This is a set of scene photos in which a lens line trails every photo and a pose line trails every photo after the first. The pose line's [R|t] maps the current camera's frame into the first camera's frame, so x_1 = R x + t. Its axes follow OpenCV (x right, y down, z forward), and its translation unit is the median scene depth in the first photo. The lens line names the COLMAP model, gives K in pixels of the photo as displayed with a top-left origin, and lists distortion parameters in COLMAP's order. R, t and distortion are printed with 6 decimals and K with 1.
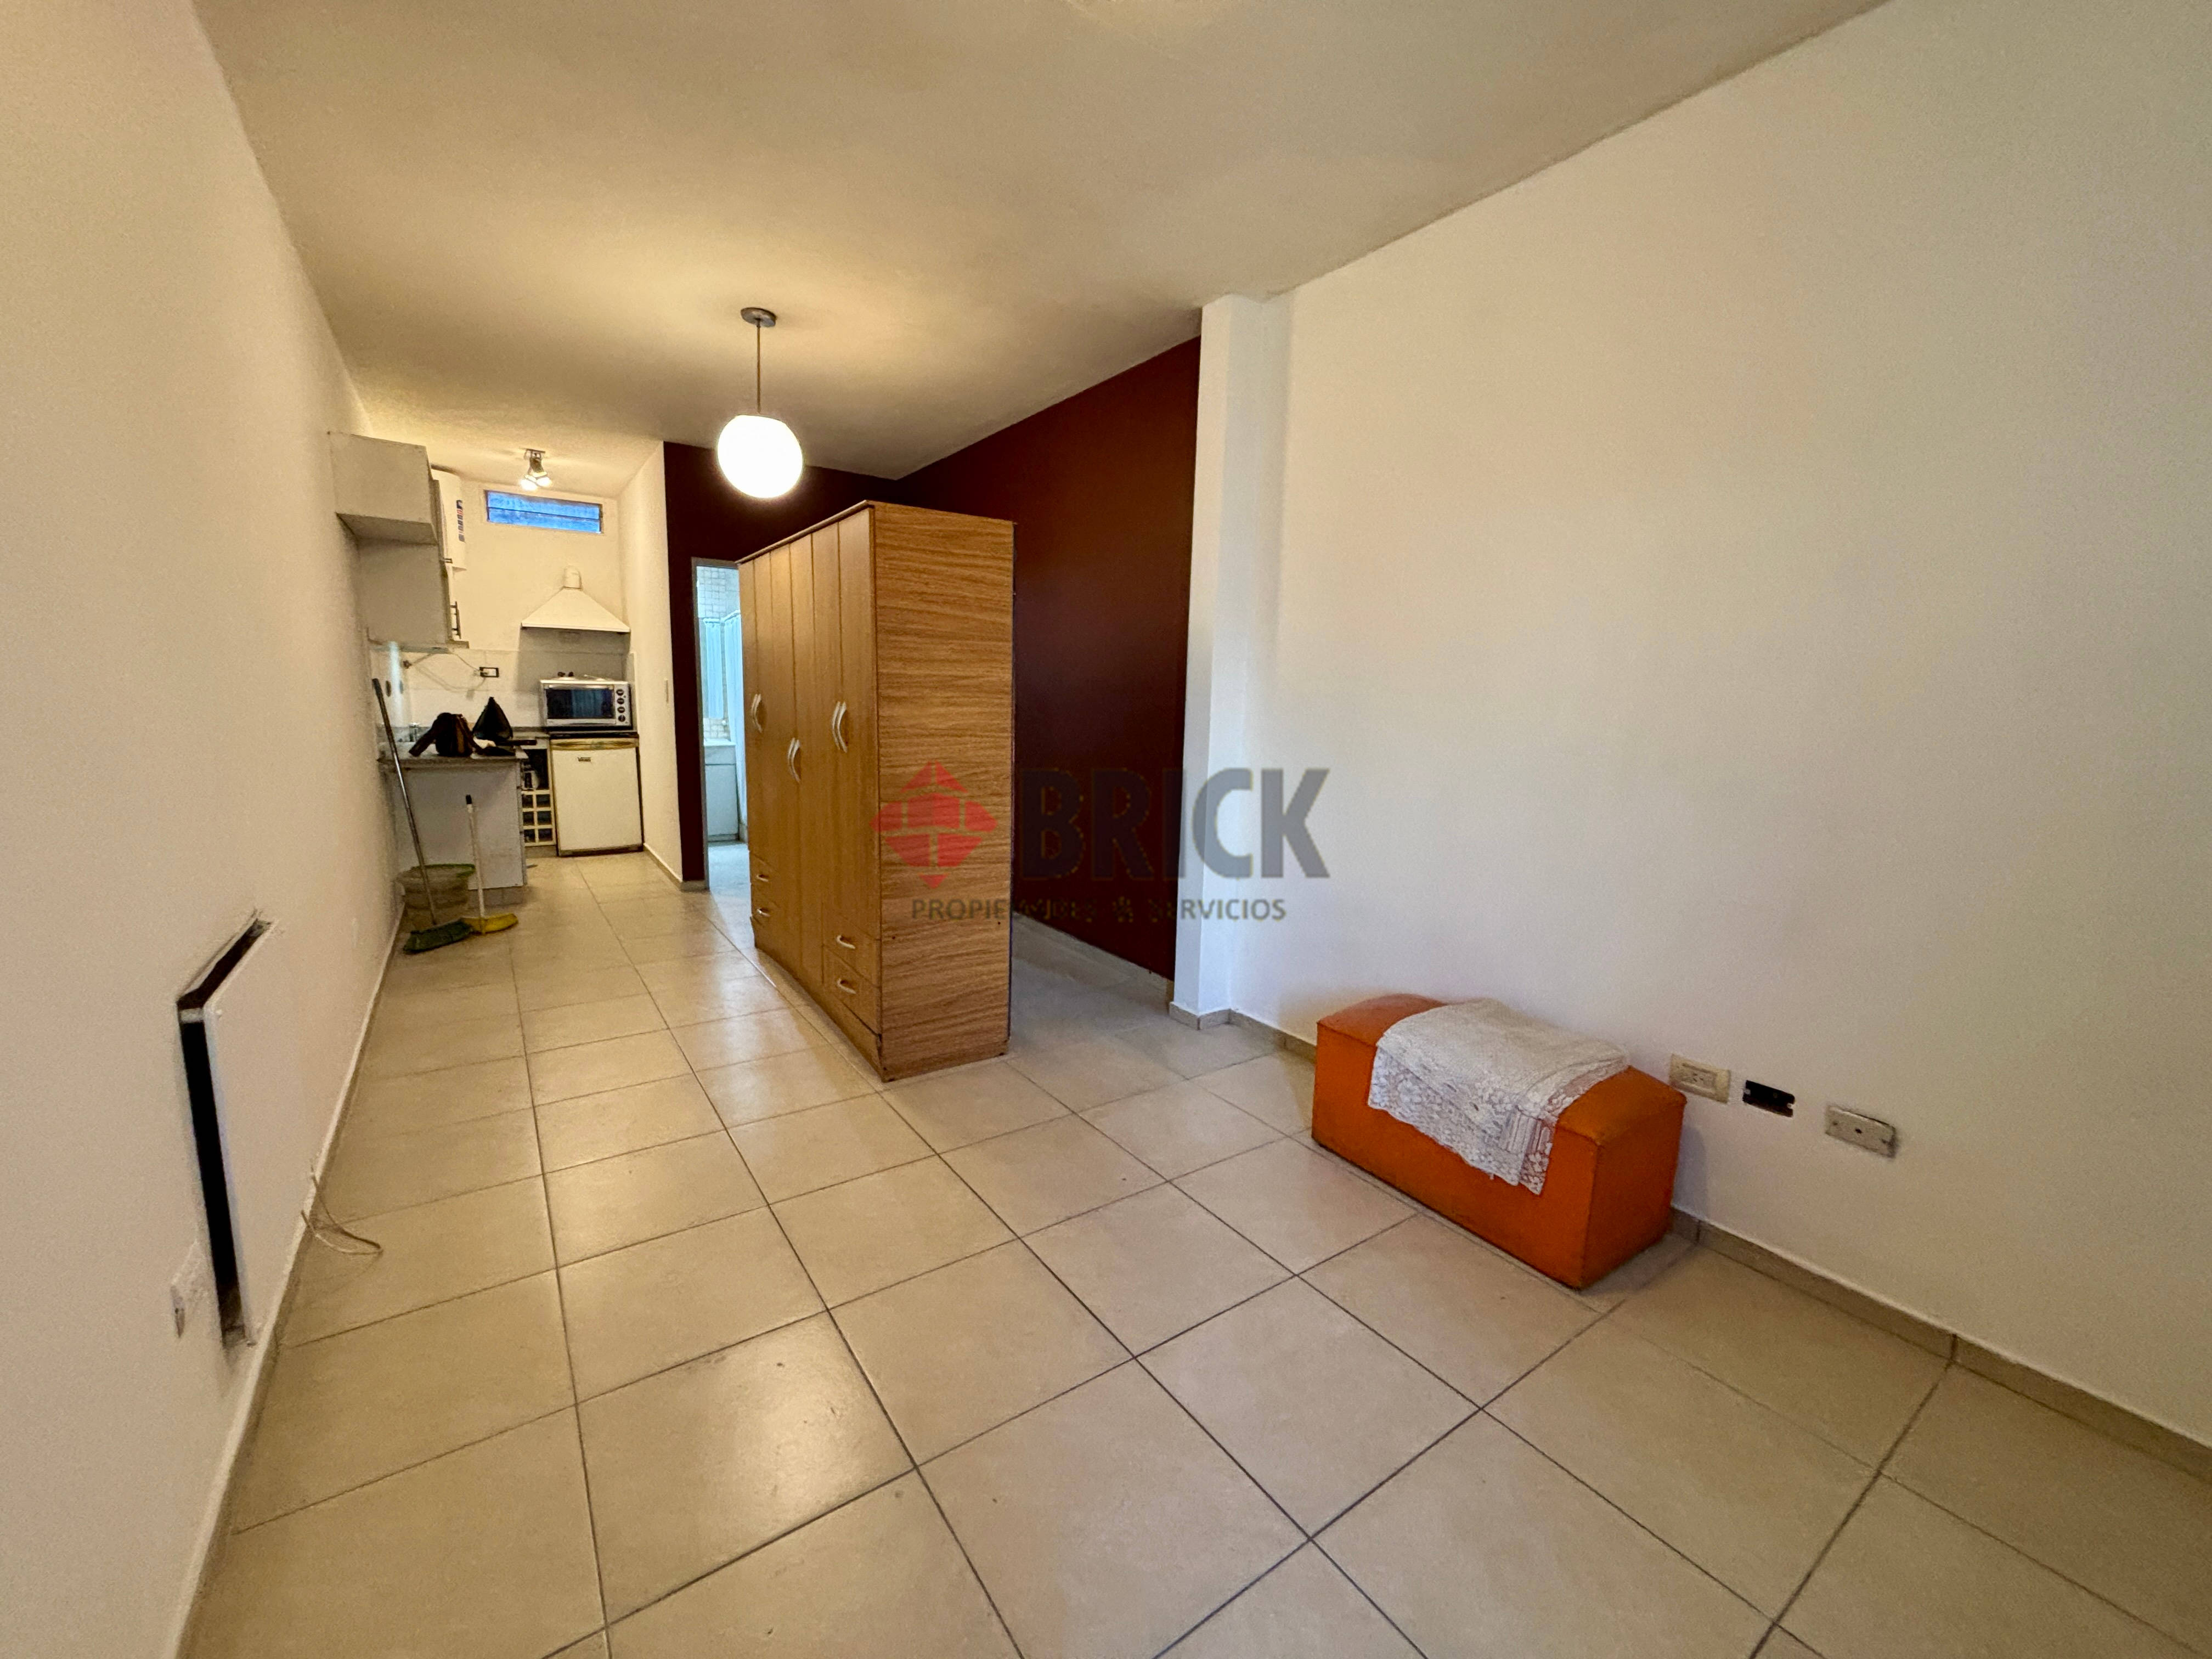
lens RADIAL K [[889.4, 0, 1106.0], [0, 889.4, 829.5], [0, 0, 1]] dist [-0.001024, 0.000063]
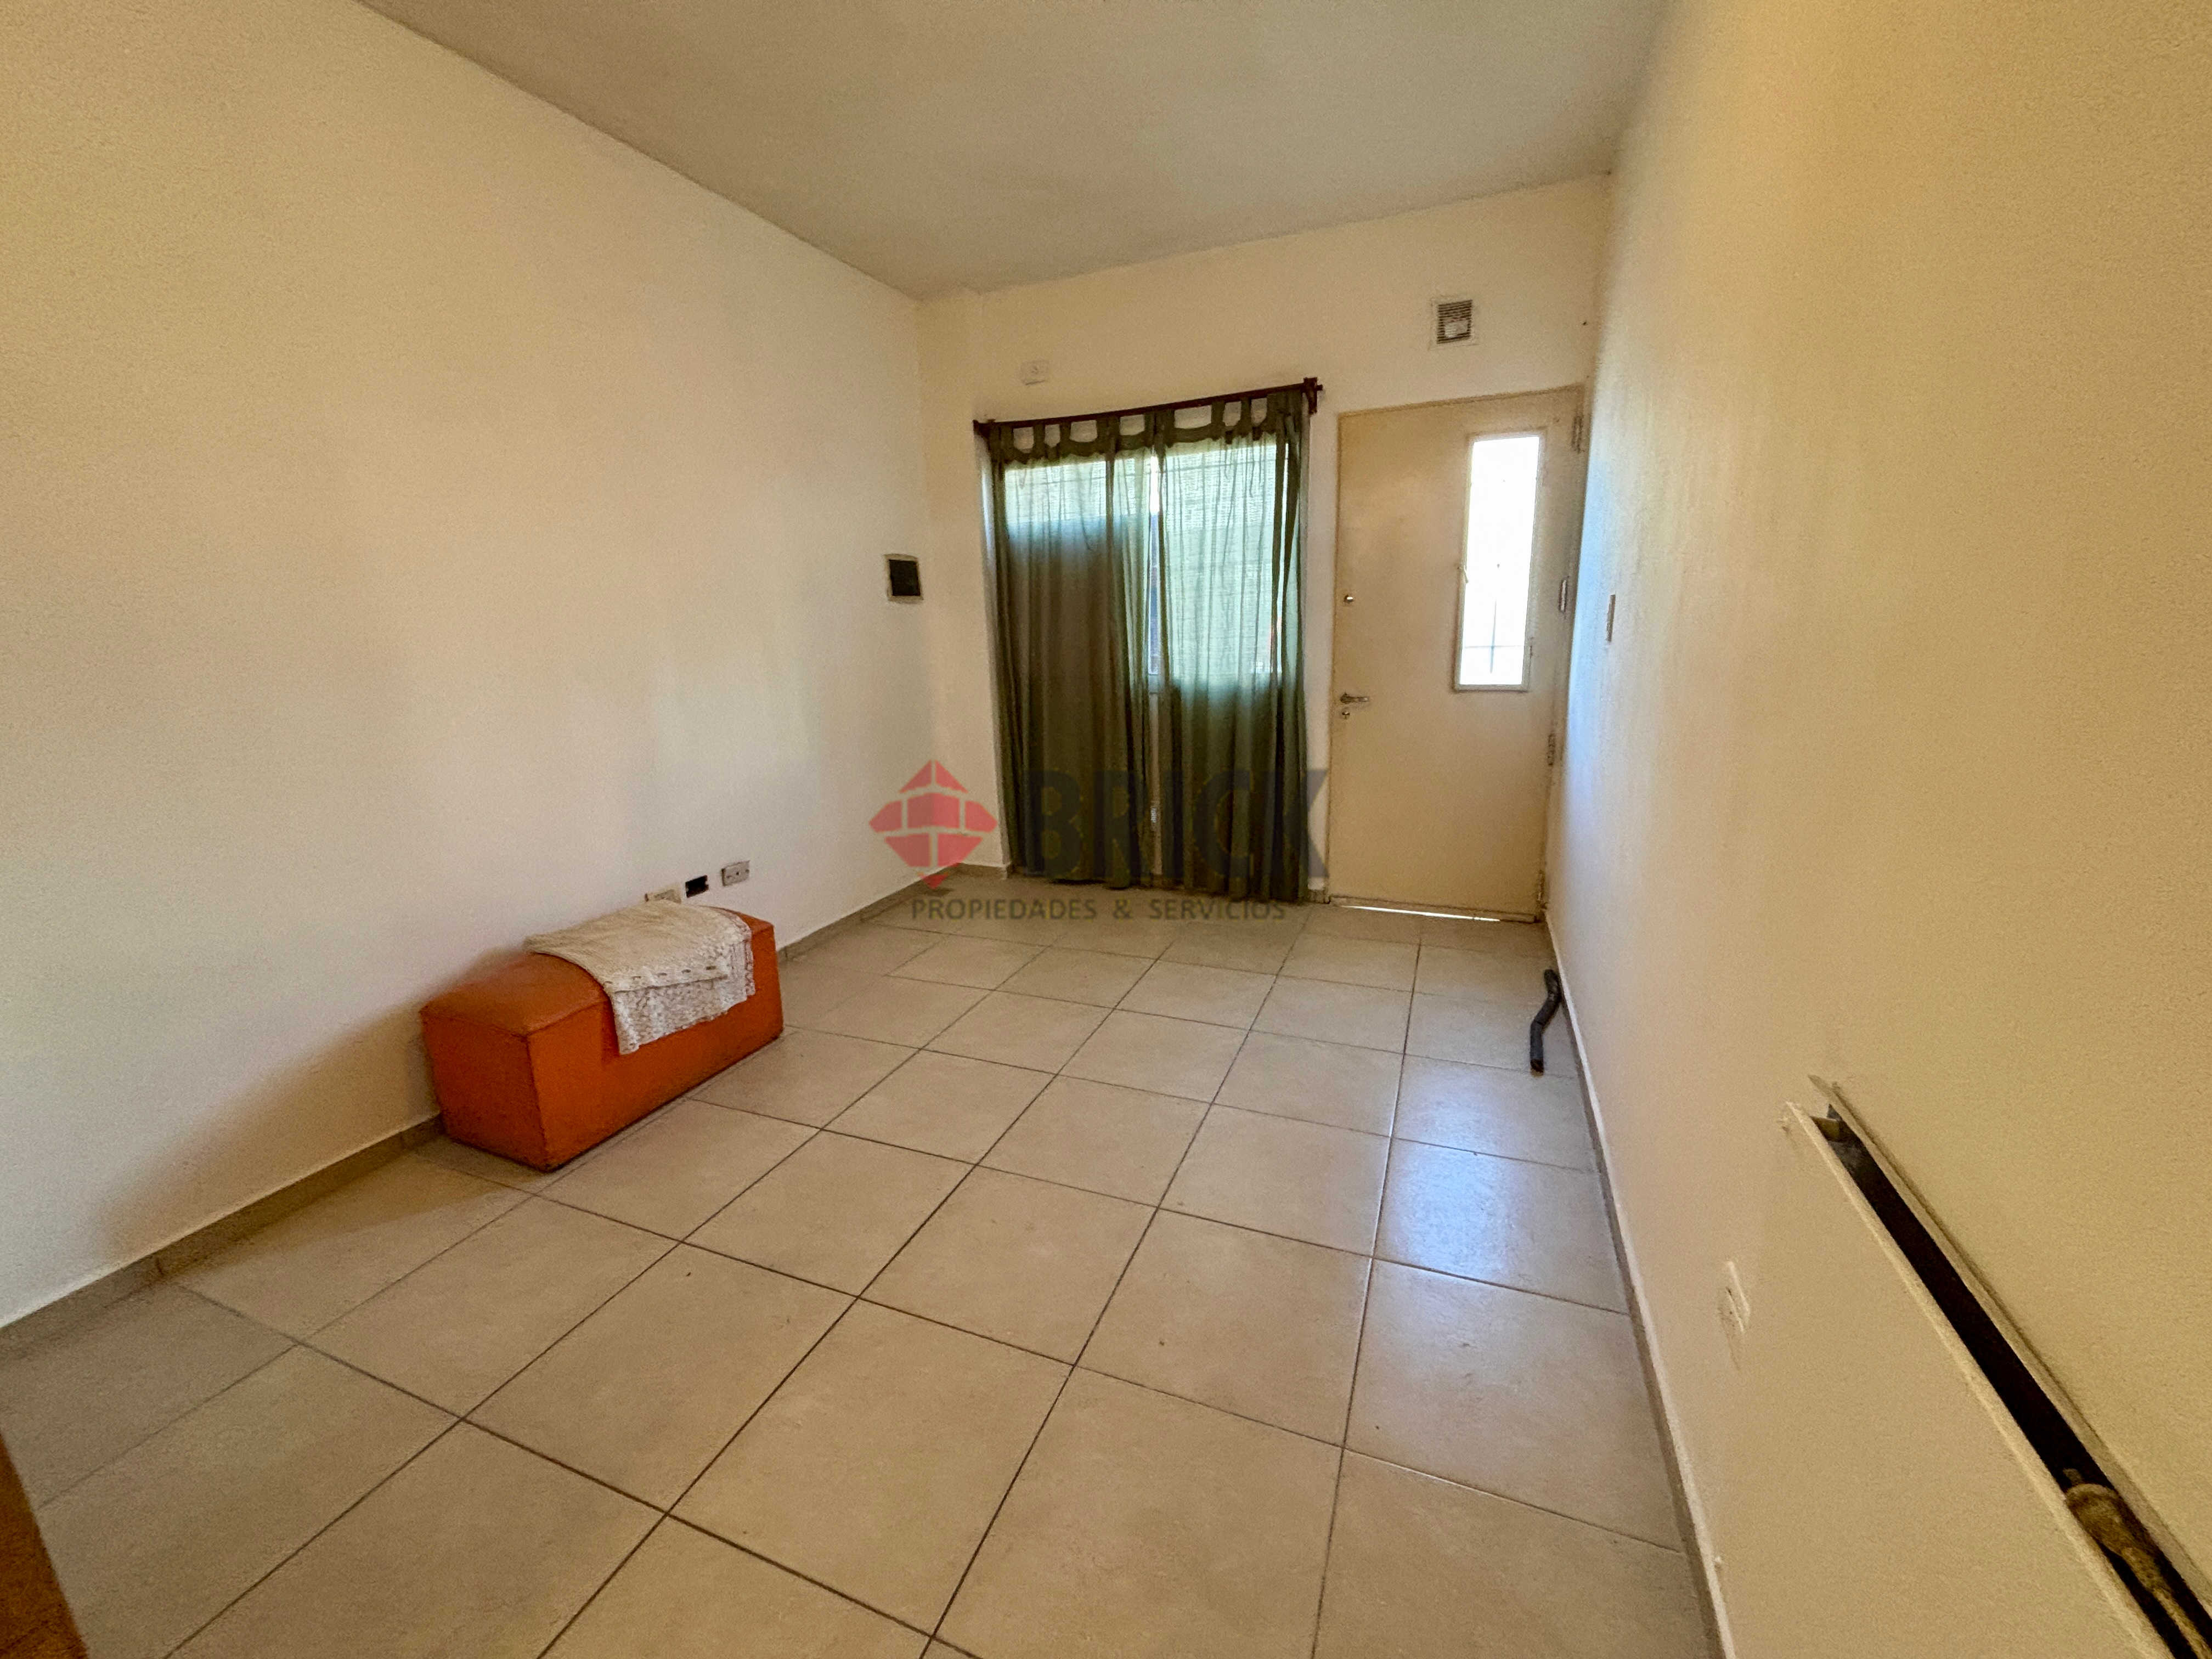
lens RADIAL K [[889.4, 0, 1106.0], [0, 889.4, 829.5], [0, 0, 1]] dist [-0.001024, 0.000063]
pose [[-0.546384, -0.204708, 0.812132, -1.529724], [0.140574, 0.933500, 0.329875, -0.338883], [-0.825653, 0.294403, -0.481273, 2.076471]]
